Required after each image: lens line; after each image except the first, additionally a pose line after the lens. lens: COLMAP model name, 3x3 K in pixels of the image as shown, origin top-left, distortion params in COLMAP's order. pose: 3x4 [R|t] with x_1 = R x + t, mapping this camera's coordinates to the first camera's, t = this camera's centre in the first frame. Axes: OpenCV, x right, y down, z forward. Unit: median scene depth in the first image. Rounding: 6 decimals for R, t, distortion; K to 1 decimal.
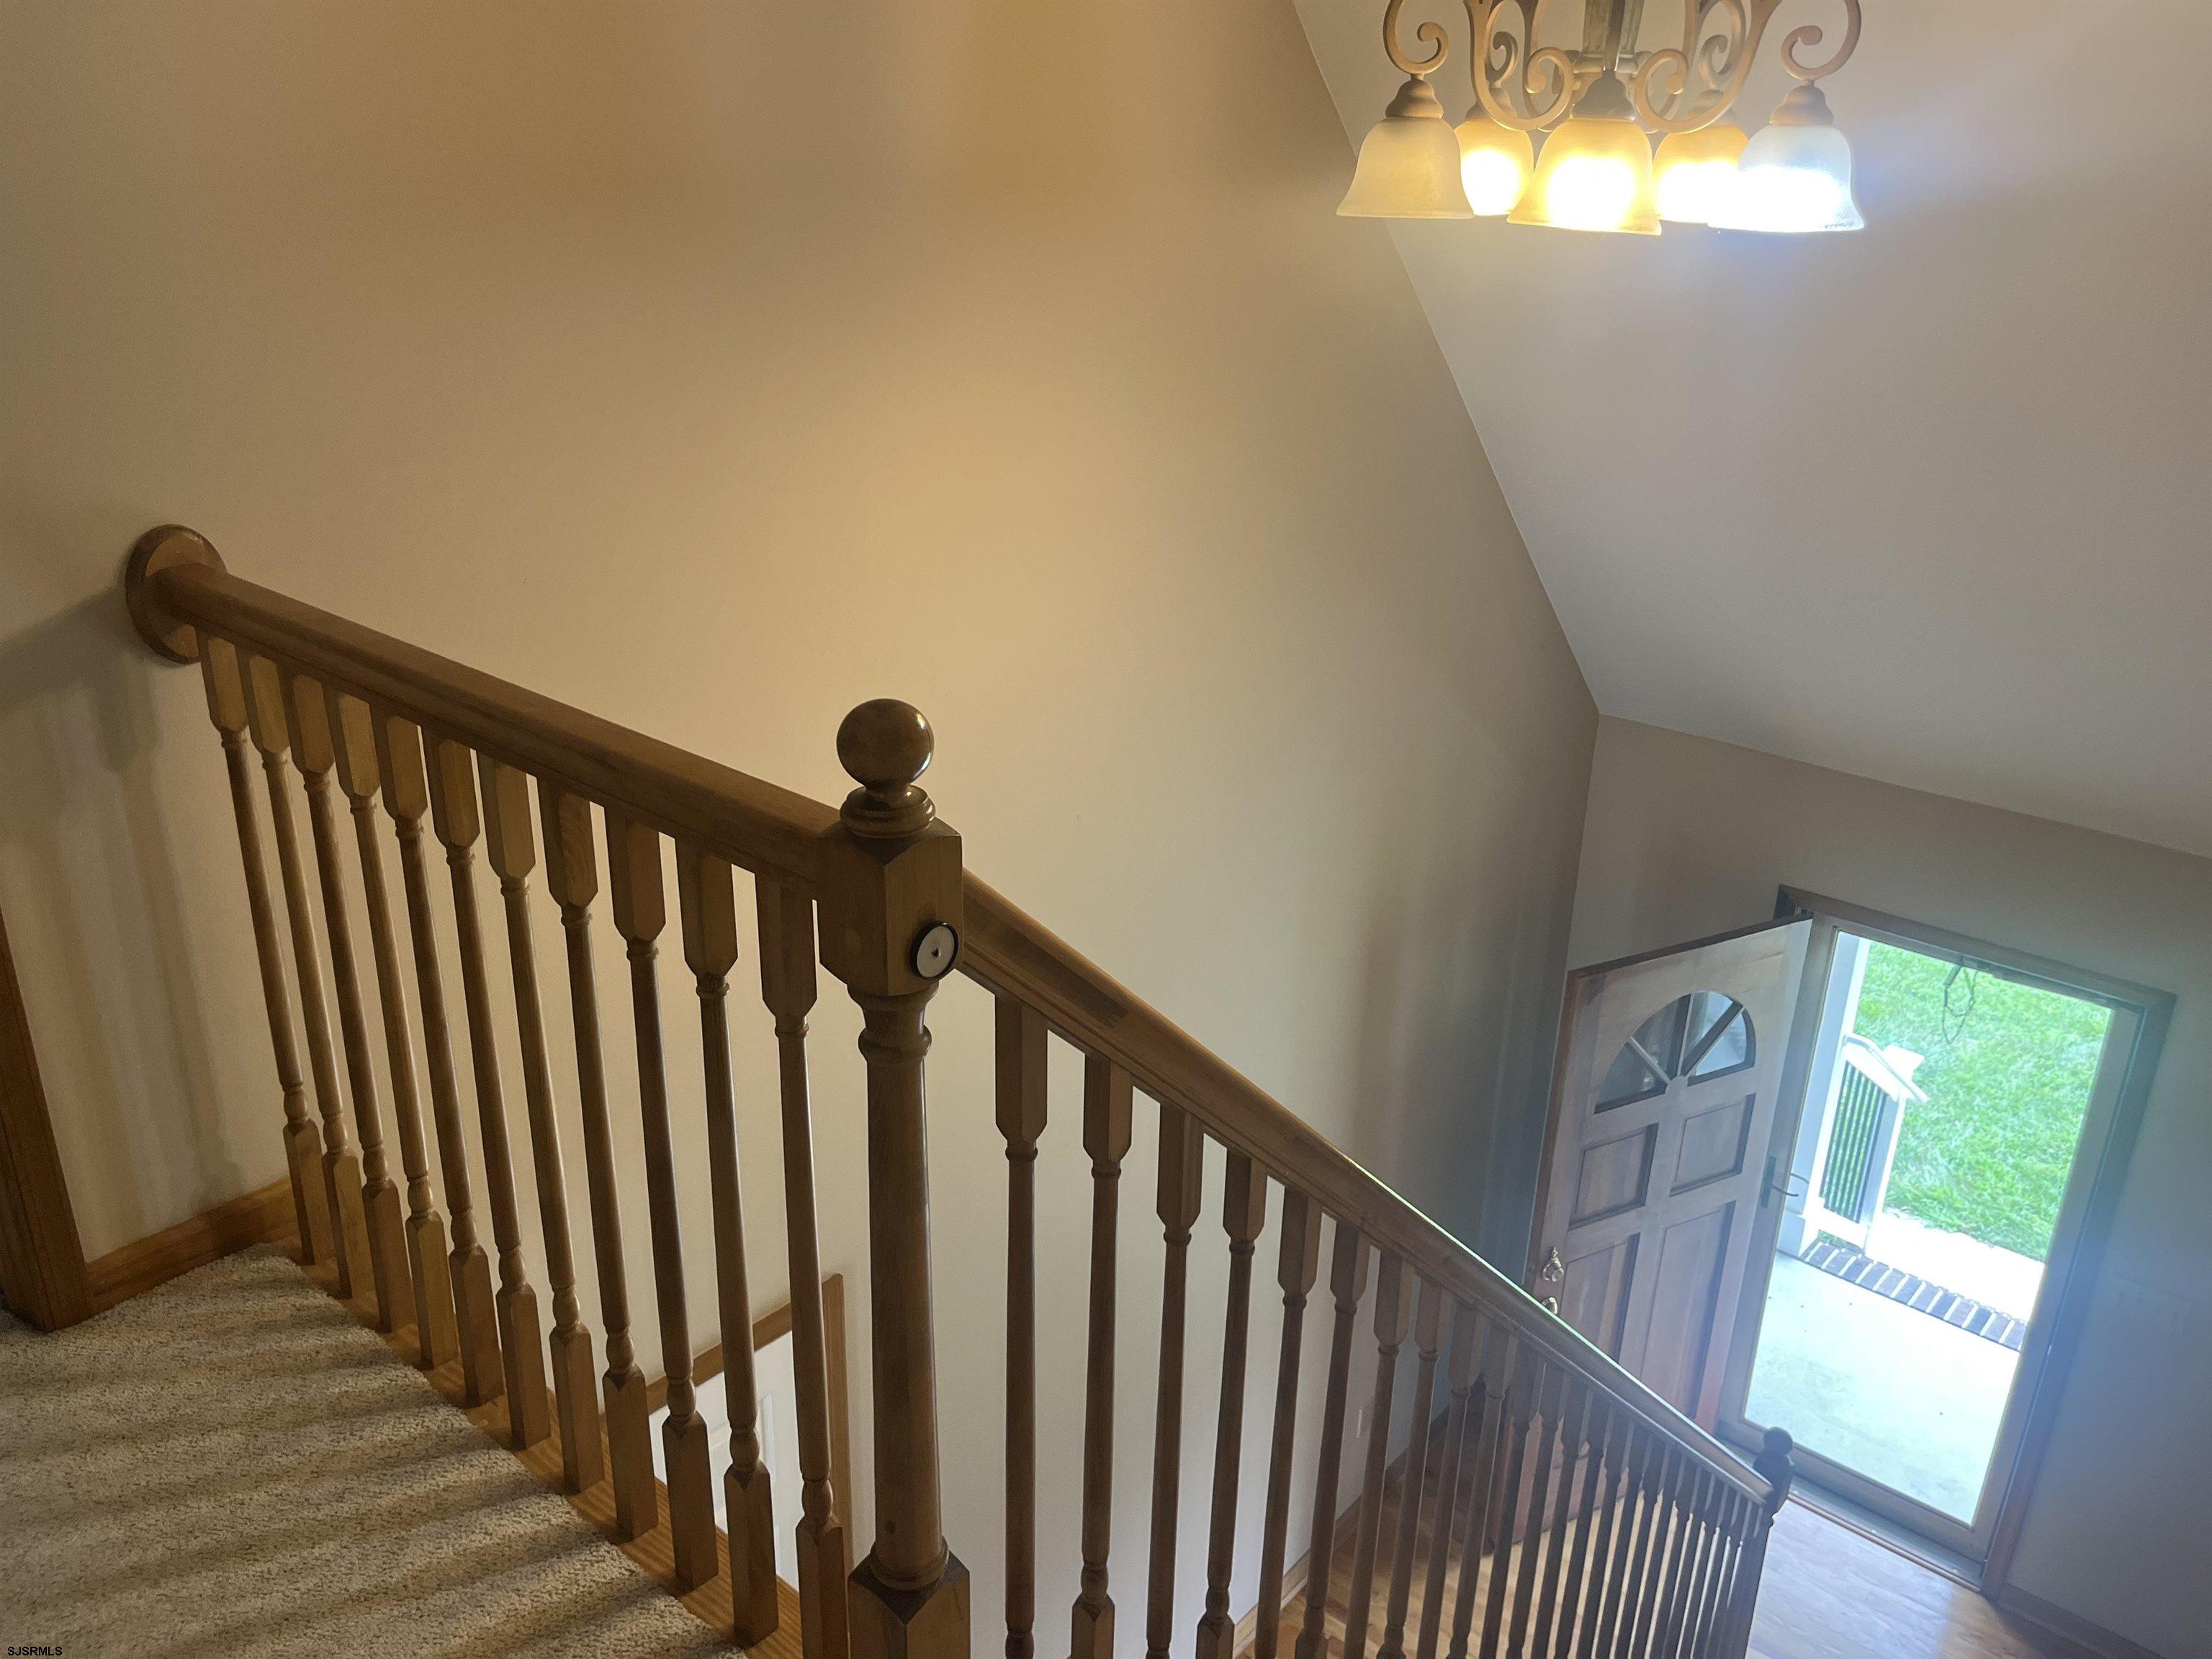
lens RADIAL K [[1677.0, 0, 1076.7], [0, 1677.0, 797.9], [0, 0, 1]] dist [0.114854, -0.160810]
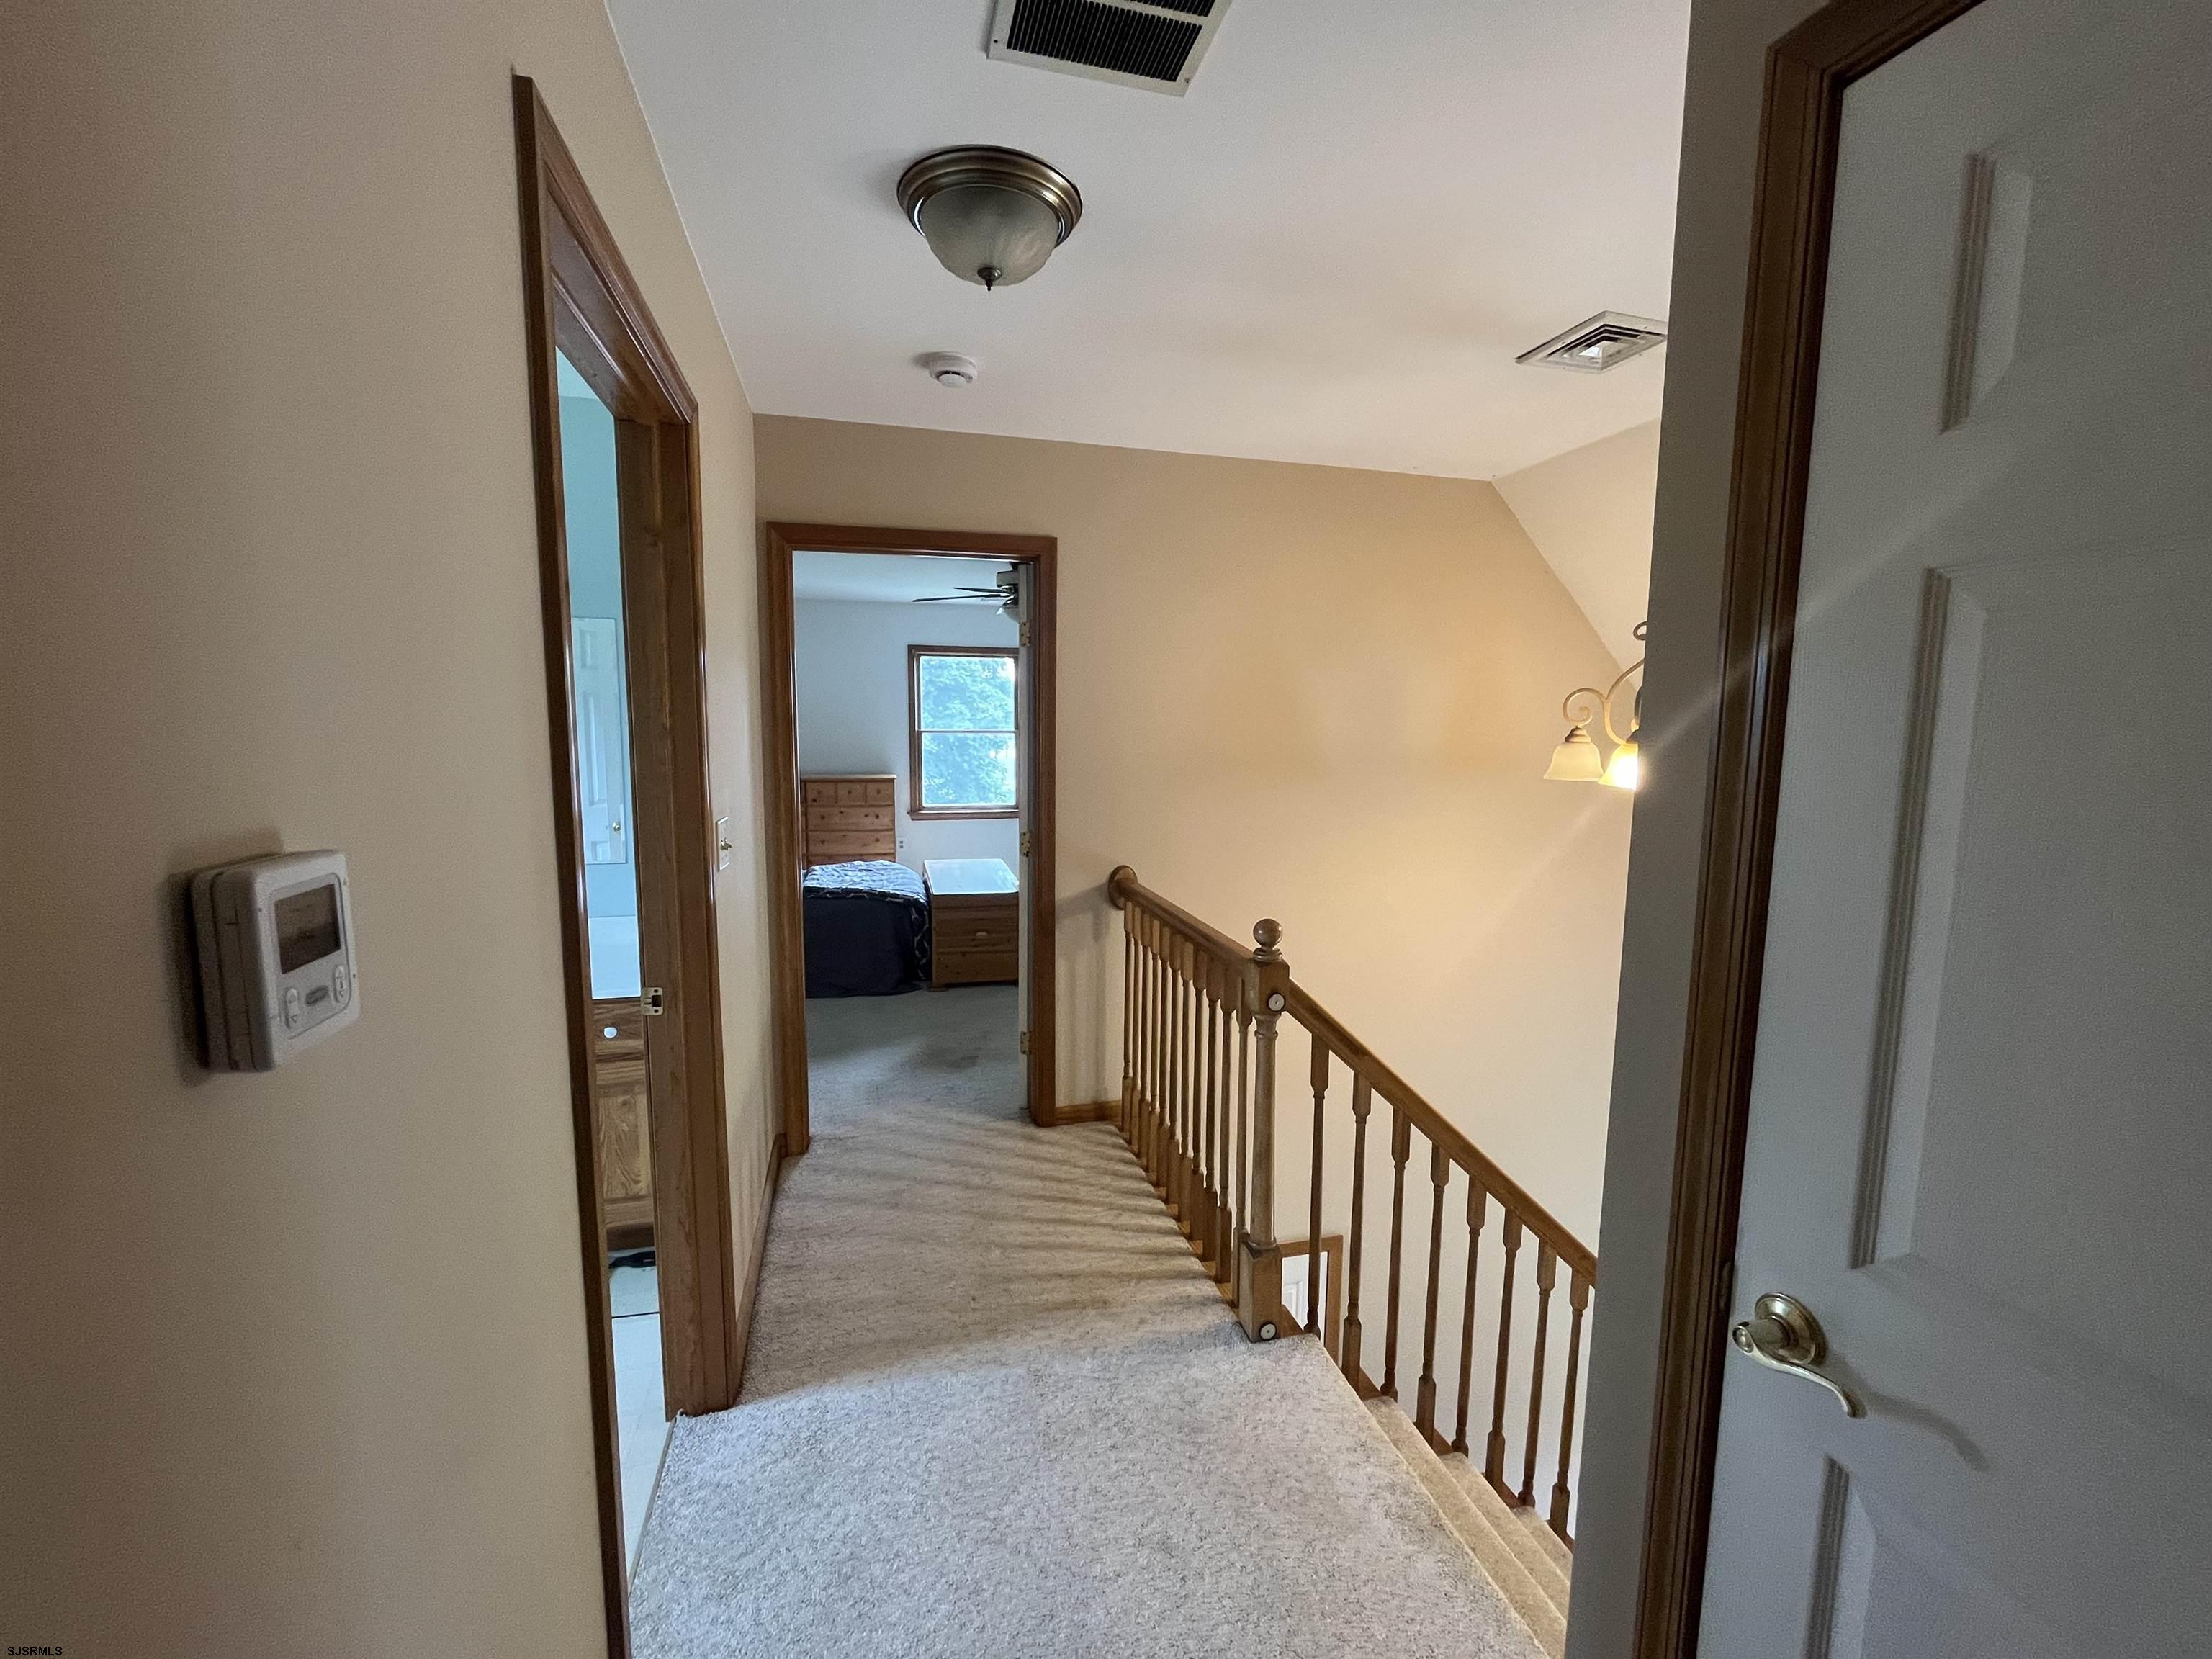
lens RADIAL K [[892.2, 0, 1105.9], [0, 892.2, 825.5], [0, 0, 1]] dist [-0.002768, -0.000269]
pose [[0.832970, 0.050467, -0.551011, 0.346501], [-0.191764, 0.960444, -0.201925, 0.109375], [0.519025, 0.273861, 0.809699, -0.366453]]
